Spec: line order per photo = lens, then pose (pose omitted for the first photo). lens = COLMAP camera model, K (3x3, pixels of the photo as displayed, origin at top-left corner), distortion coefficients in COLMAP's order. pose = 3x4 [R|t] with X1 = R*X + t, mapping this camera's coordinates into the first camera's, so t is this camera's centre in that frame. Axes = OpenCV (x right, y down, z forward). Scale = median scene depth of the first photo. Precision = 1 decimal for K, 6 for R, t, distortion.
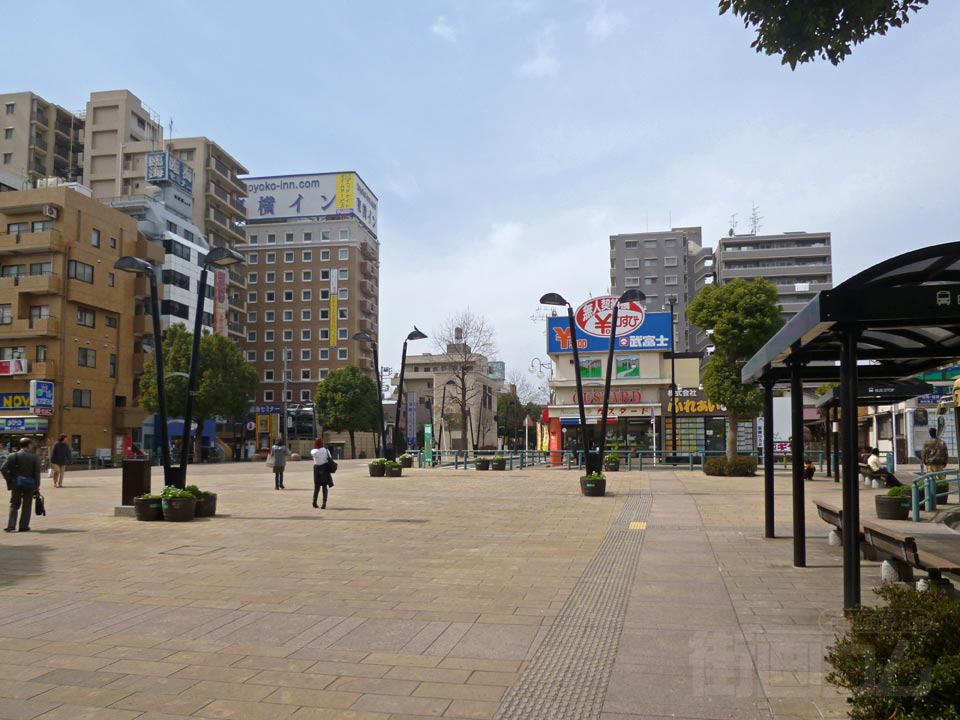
lens RADIAL K [[715.1, 0, 478.2], [0, 715.1, 418.9], [0, 0, 1]] dist [-0.066218, 0.021039]
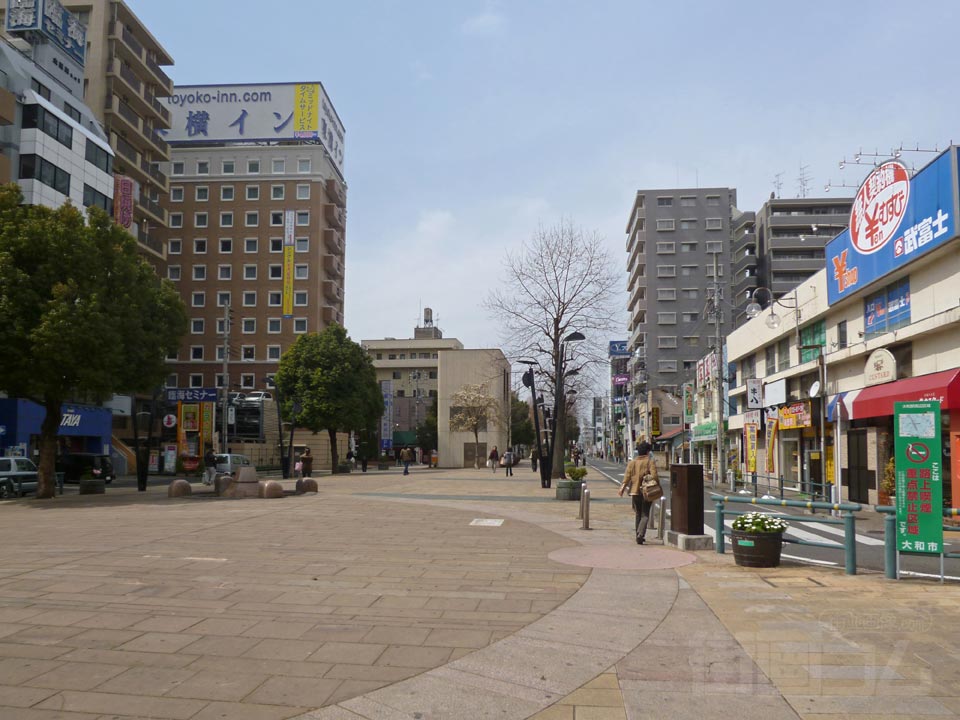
lens RADIAL K [[715.1, 0, 478.2], [0, 715.1, 418.9], [0, 0, 1]] dist [-0.066218, 0.021039]
pose [[0.995044, 0.010974, 0.098831, -0.096715], [-0.010759, 0.999938, -0.002708, 0.006367], [-0.098854, 0.001632, 0.995101, 0.307777]]
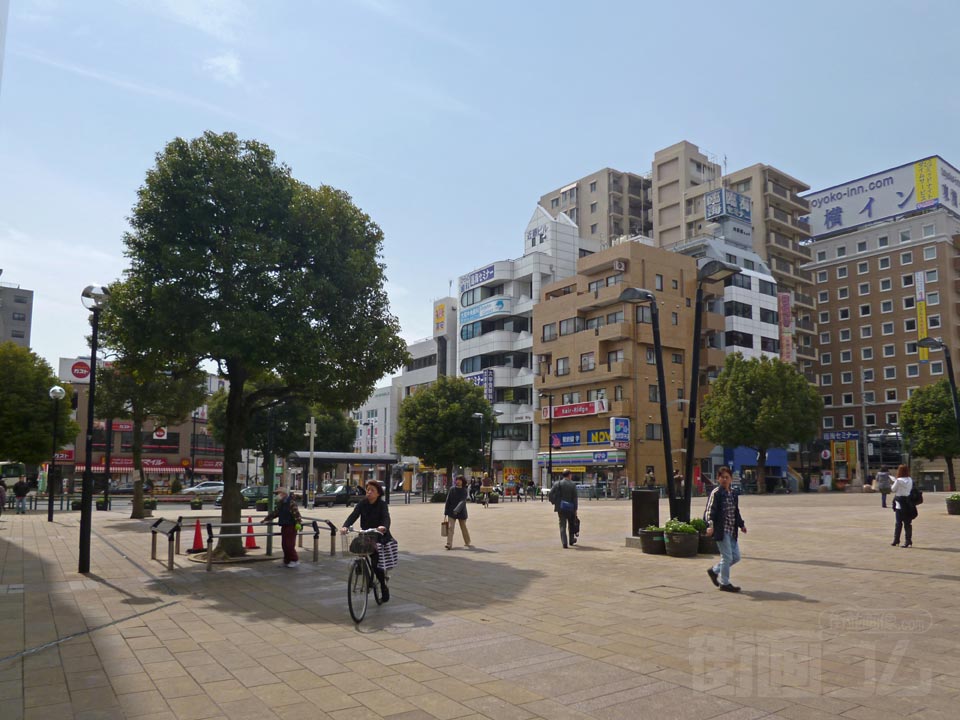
lens RADIAL K [[715.1, 0, 478.2], [0, 715.1, 418.9], [0, 0, 1]] dist [-0.066218, 0.021039]
pose [[0.706459, -0.052927, -0.705773, 0.010785], [0.023136, 0.998394, -0.051713, 0.000761], [0.707376, 0.020204, 0.706548, 0.023811]]
